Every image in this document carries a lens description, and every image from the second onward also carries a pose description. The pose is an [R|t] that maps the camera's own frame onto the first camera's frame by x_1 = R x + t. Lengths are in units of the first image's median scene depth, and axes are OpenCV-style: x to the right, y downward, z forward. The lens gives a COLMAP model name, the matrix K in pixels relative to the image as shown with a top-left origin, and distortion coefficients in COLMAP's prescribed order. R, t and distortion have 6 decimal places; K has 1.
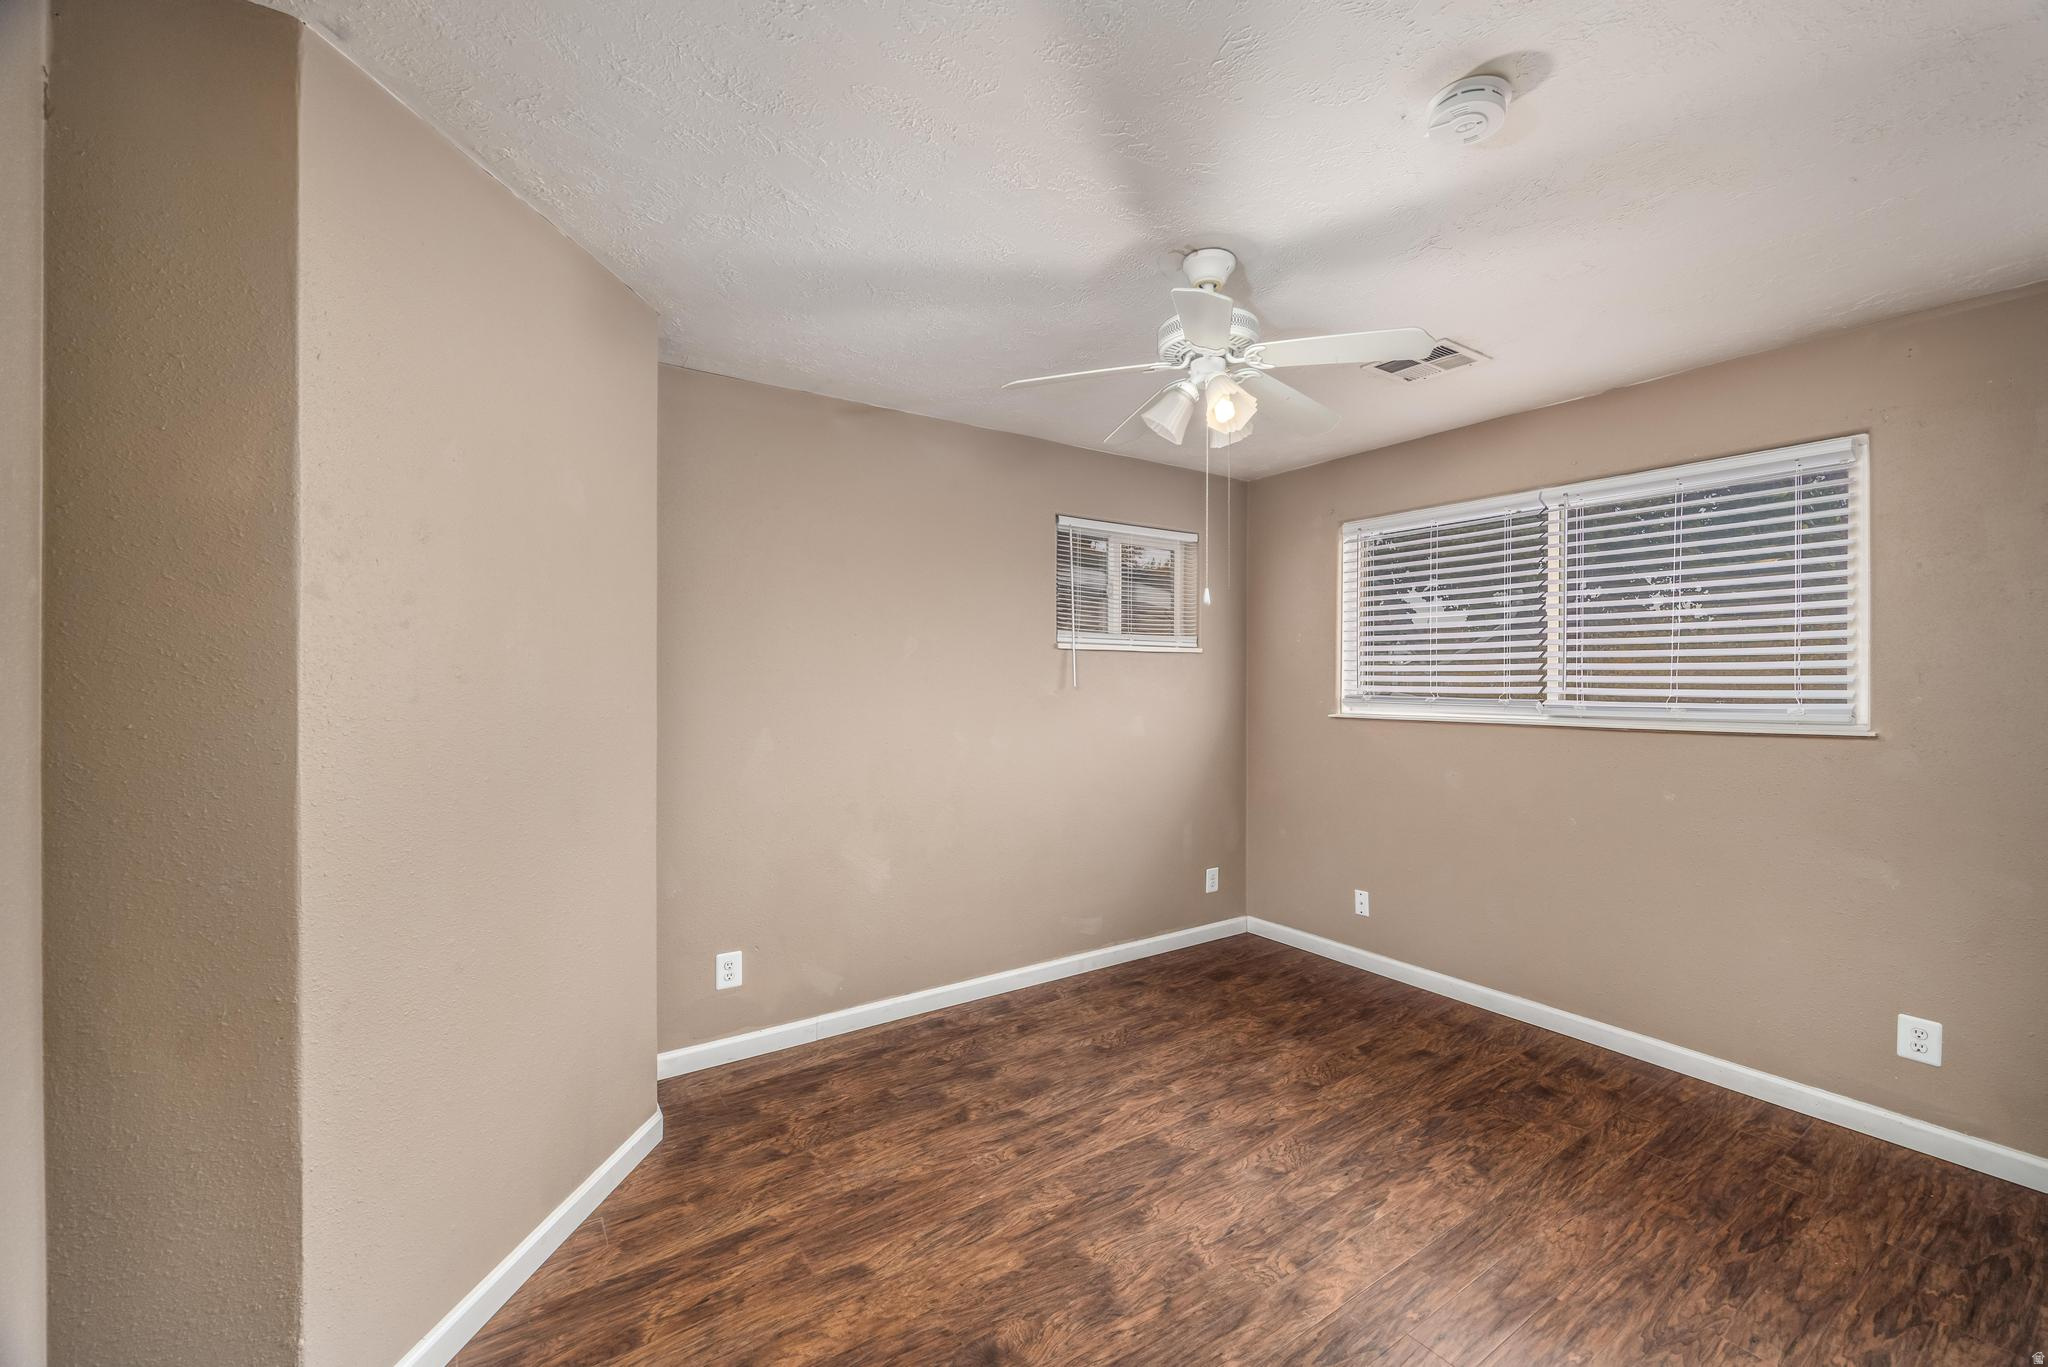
lens RADIAL K [[849.6, 0, 1070.9], [0, 849.6, 680.5], [0, 0, 1]] dist [-0.001588, -0.000548]
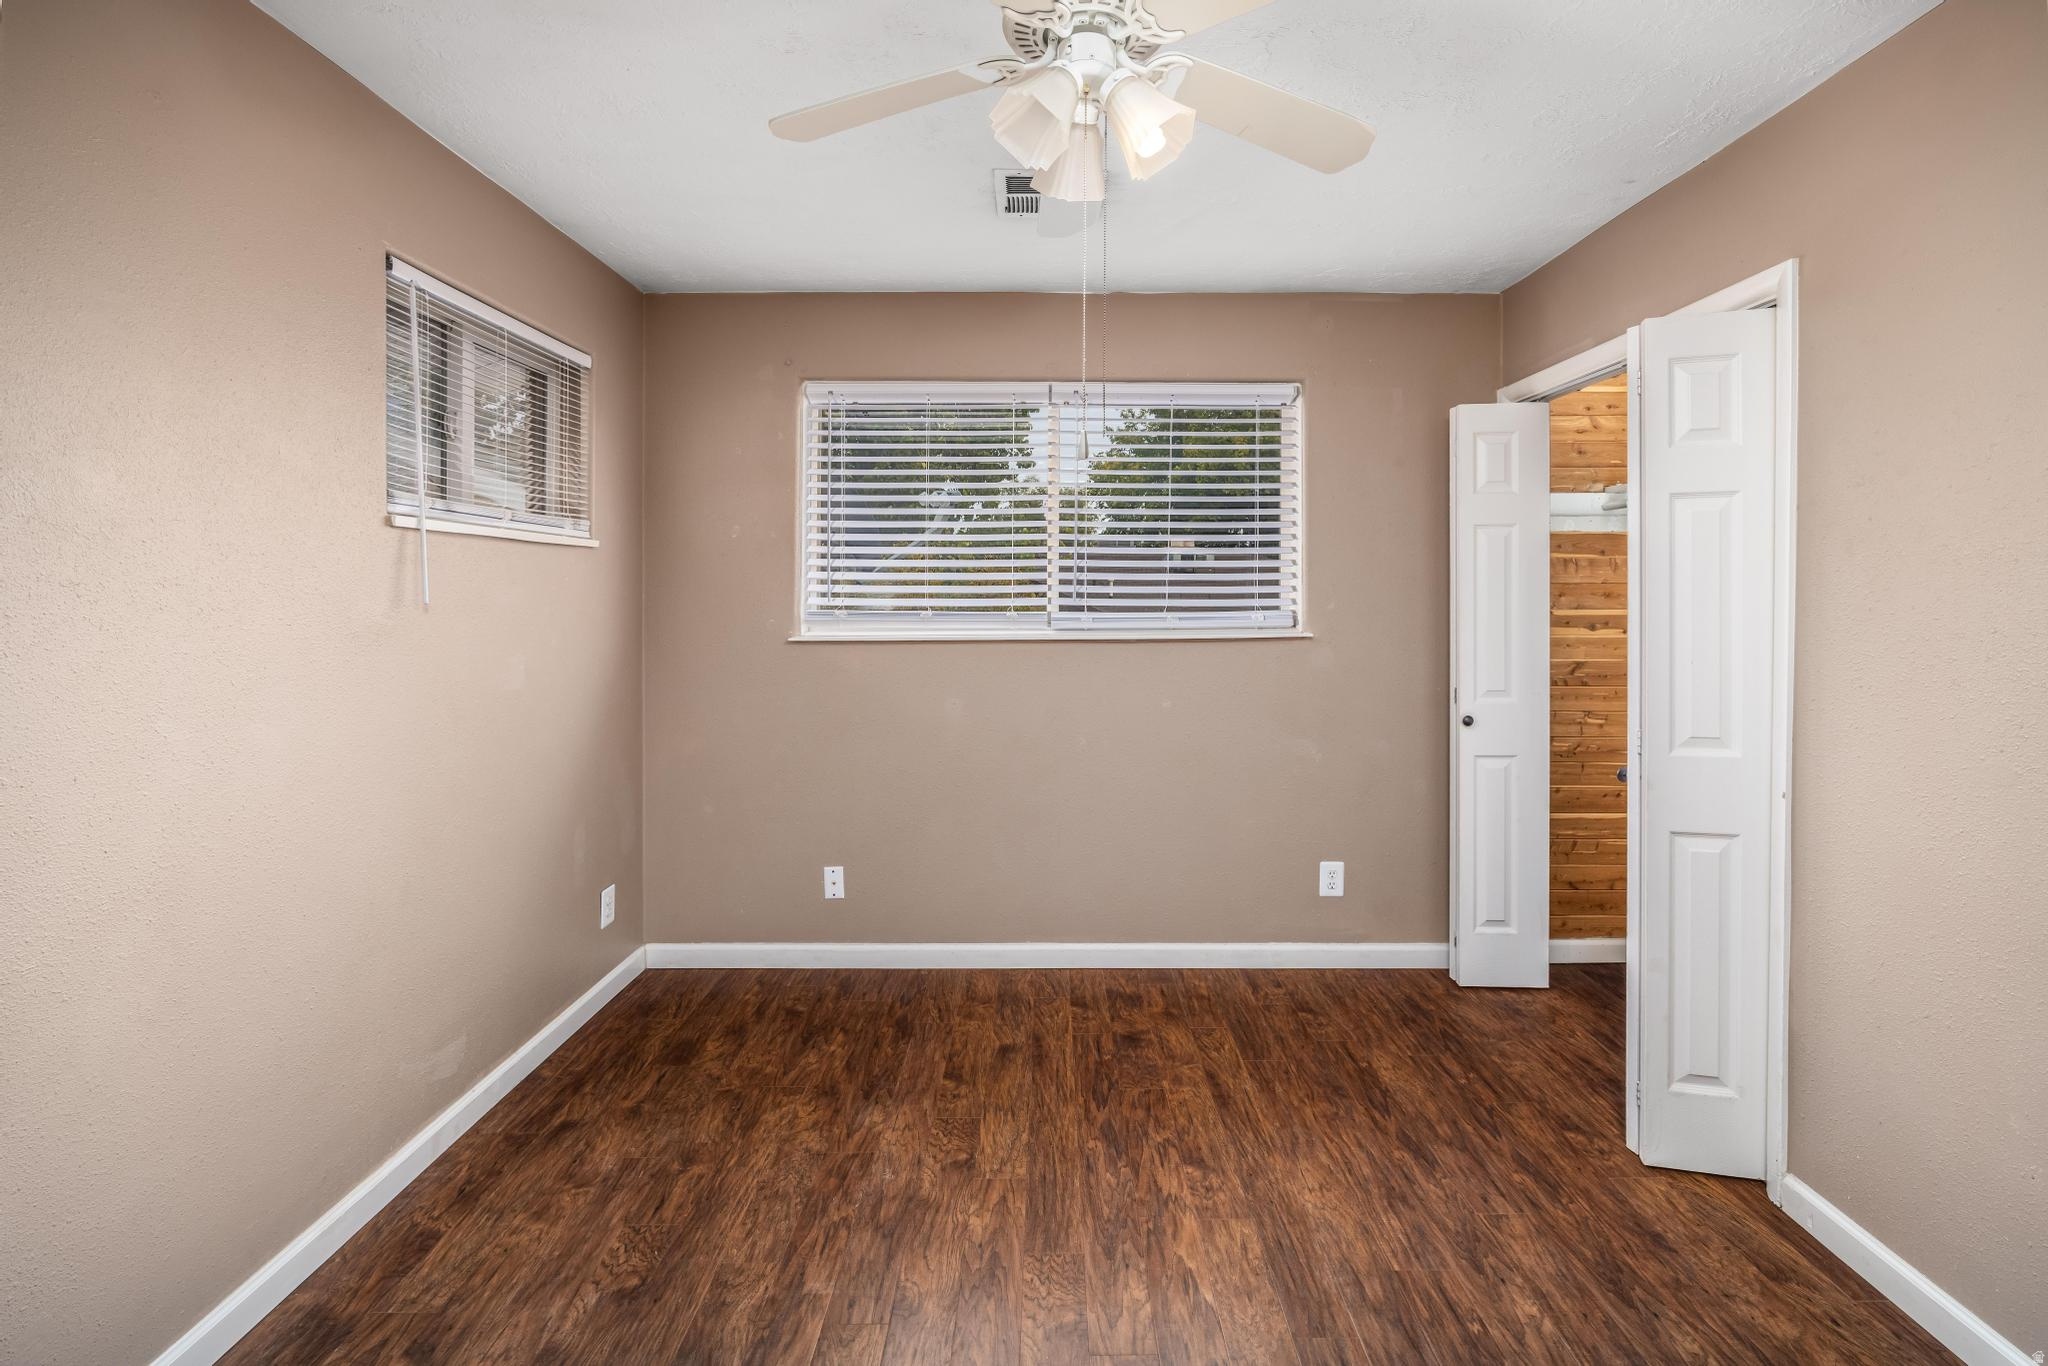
lens RADIAL K [[903.9, 0, 1032.7], [0, 903.9, 602.2], [0, 0, 1]] dist [-0.011138, 0.000150]
pose [[0.579244, -0.007144, 0.815123, -0.266210], [0.002752, 0.999973, 0.006808, 0.005914], [-0.815149, -0.001701, 0.579248, 0.478686]]
